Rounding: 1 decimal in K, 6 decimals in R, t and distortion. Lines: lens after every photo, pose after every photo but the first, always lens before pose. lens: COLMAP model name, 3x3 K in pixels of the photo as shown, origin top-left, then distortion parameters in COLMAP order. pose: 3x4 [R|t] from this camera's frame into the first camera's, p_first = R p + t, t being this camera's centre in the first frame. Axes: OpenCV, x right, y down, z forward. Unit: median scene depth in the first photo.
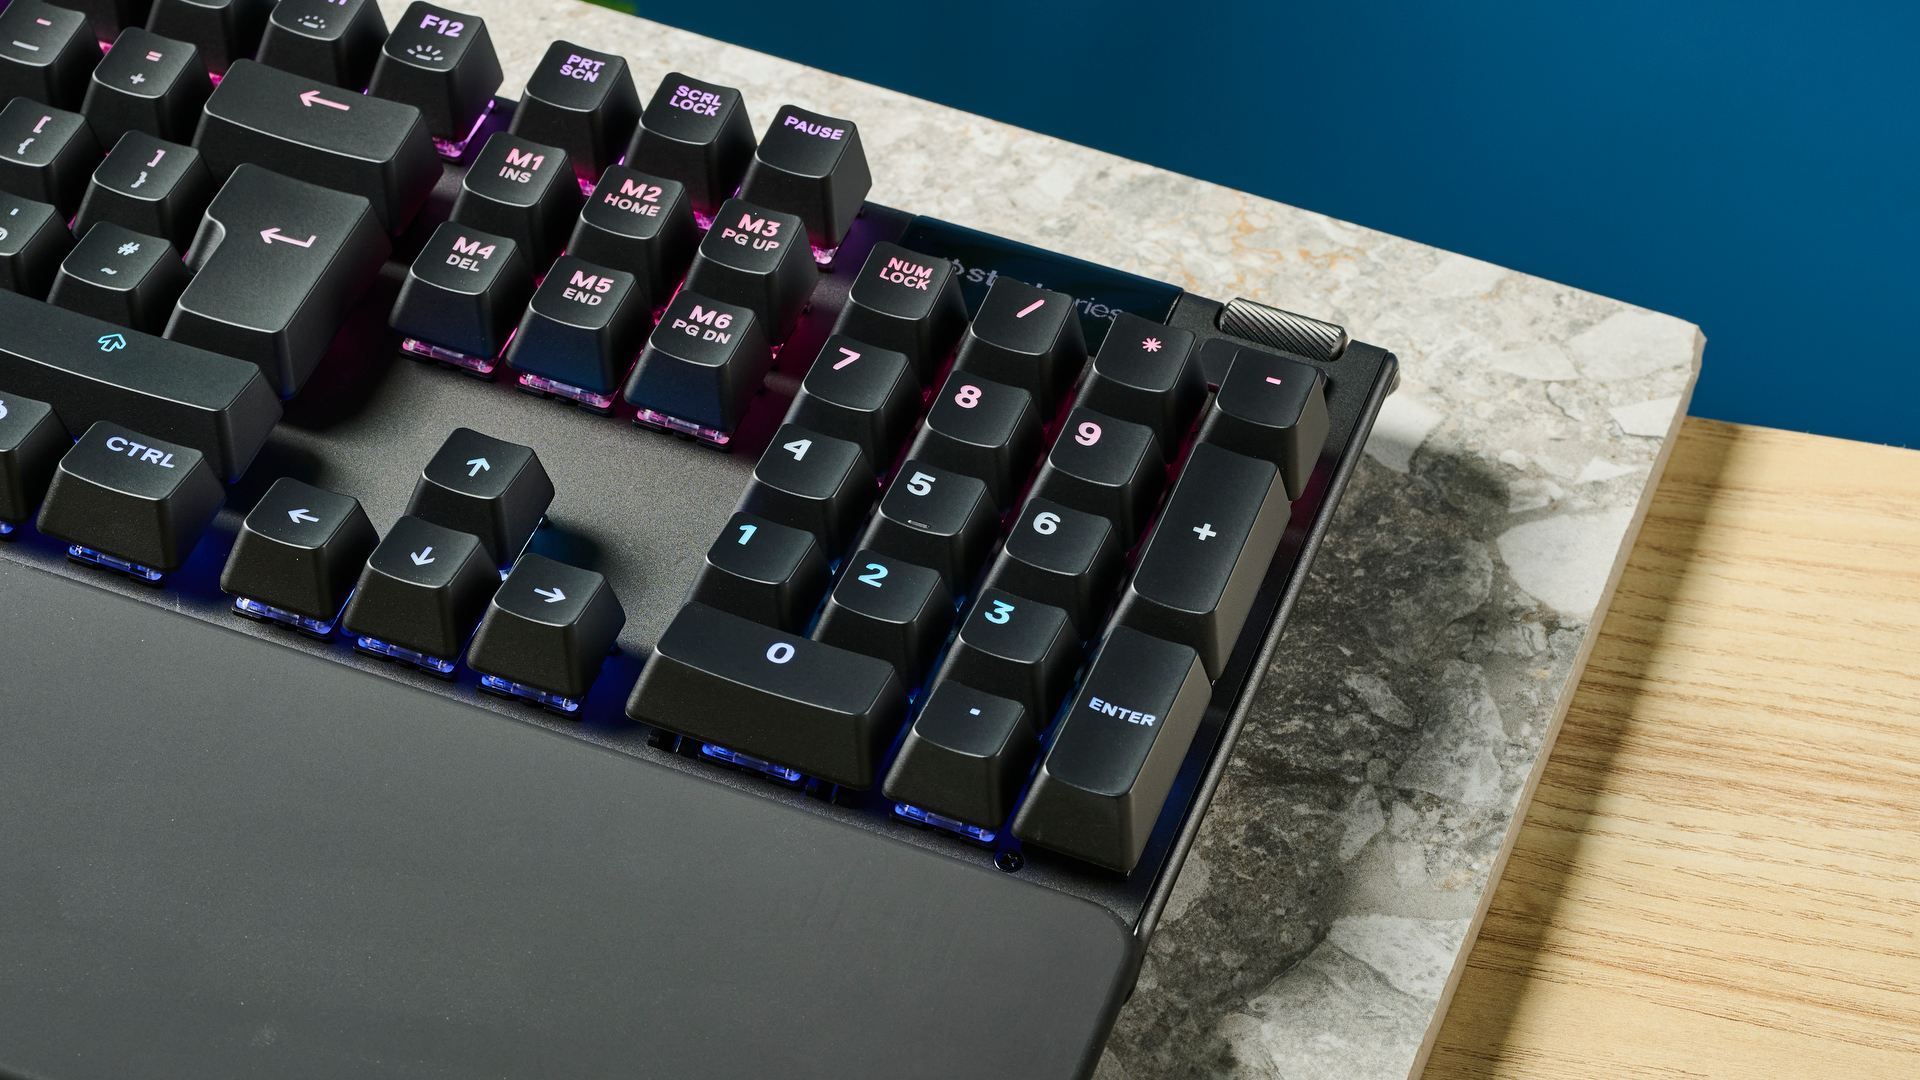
lens RADIAL K [[4473.5, 0, 950.2], [0, 4473.5, 700.0], [0, 0, 1]] dist [0.005833, 0.000000]
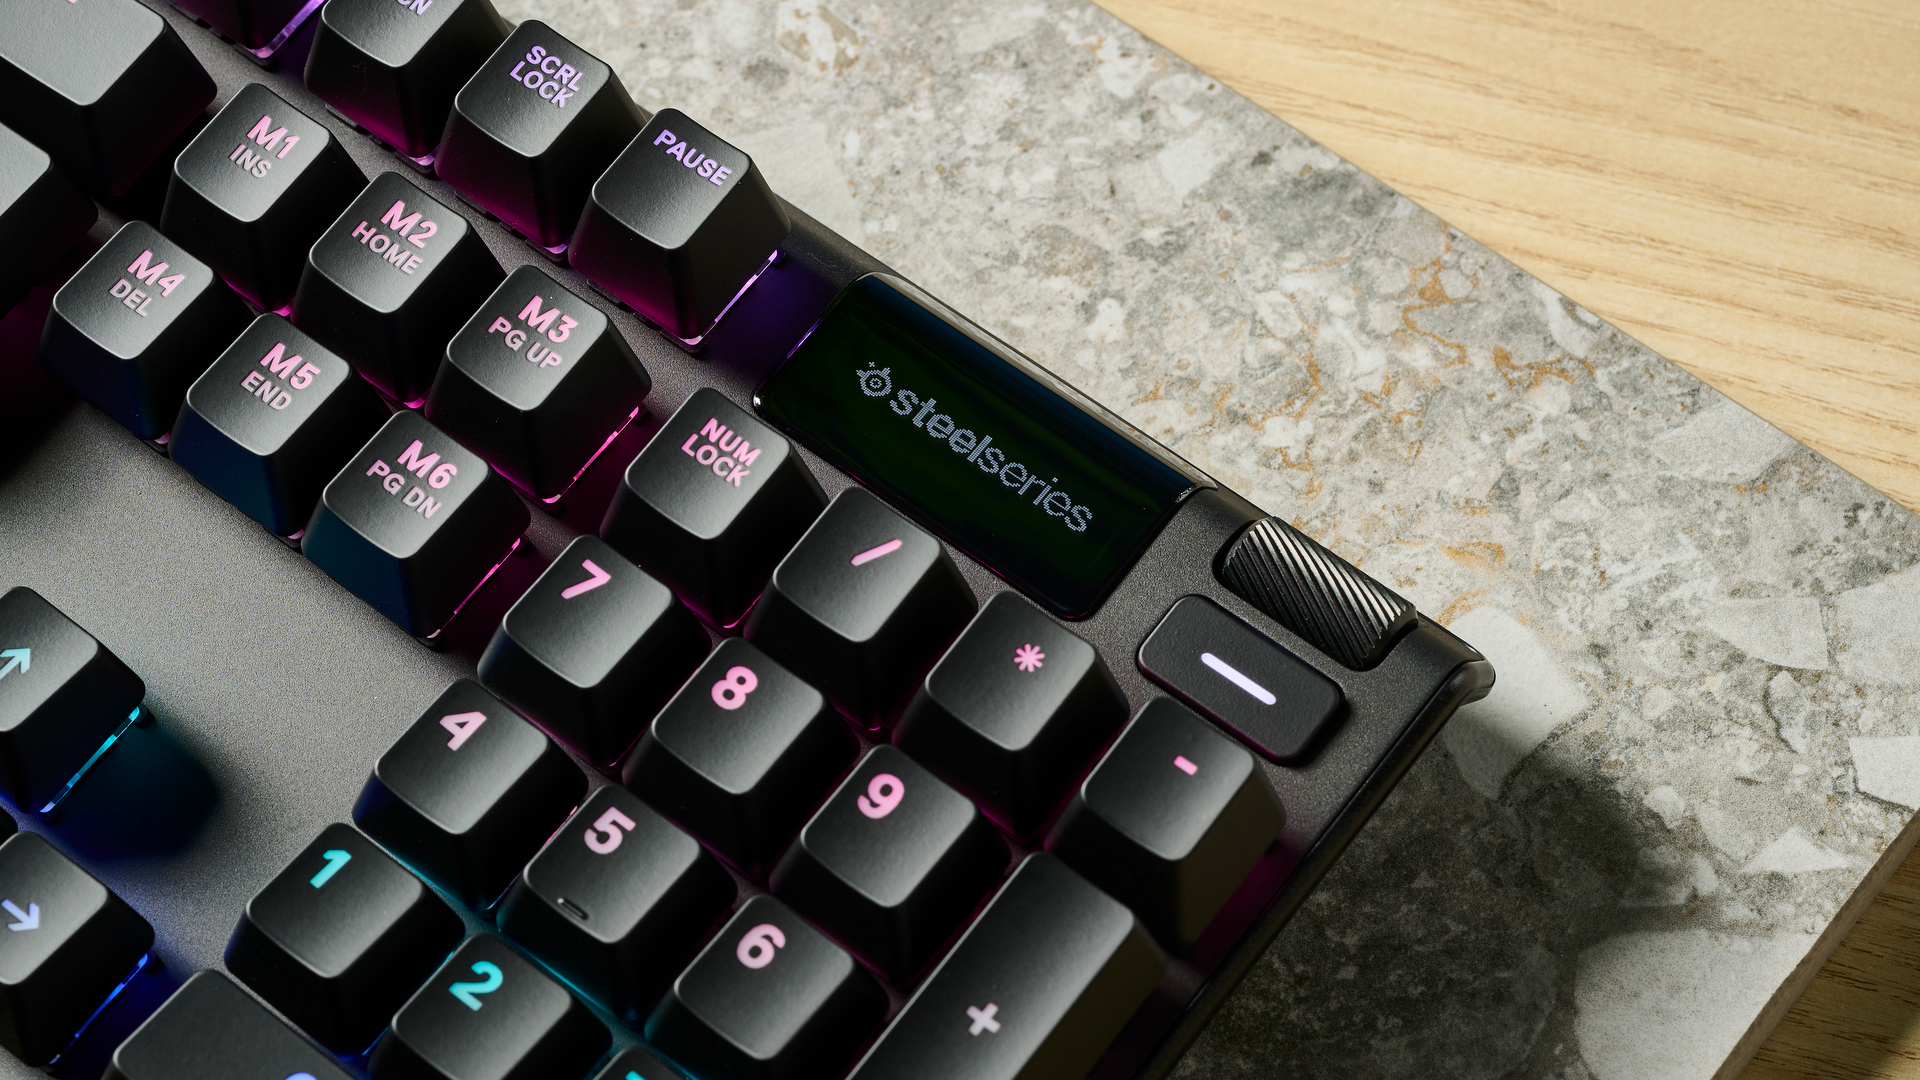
lens RADIAL K [[3960.8, 0, 943.1], [0, 3960.8, 517.6], [0, 0, 1]] dist [-0.003667, 0.000000]
pose [[0.941048, 0.225402, -0.252234, 0.161622], [-0.151199, 0.947298, 0.282426, -0.241113], [0.302601, -0.227639, 0.925534, 0.428214]]
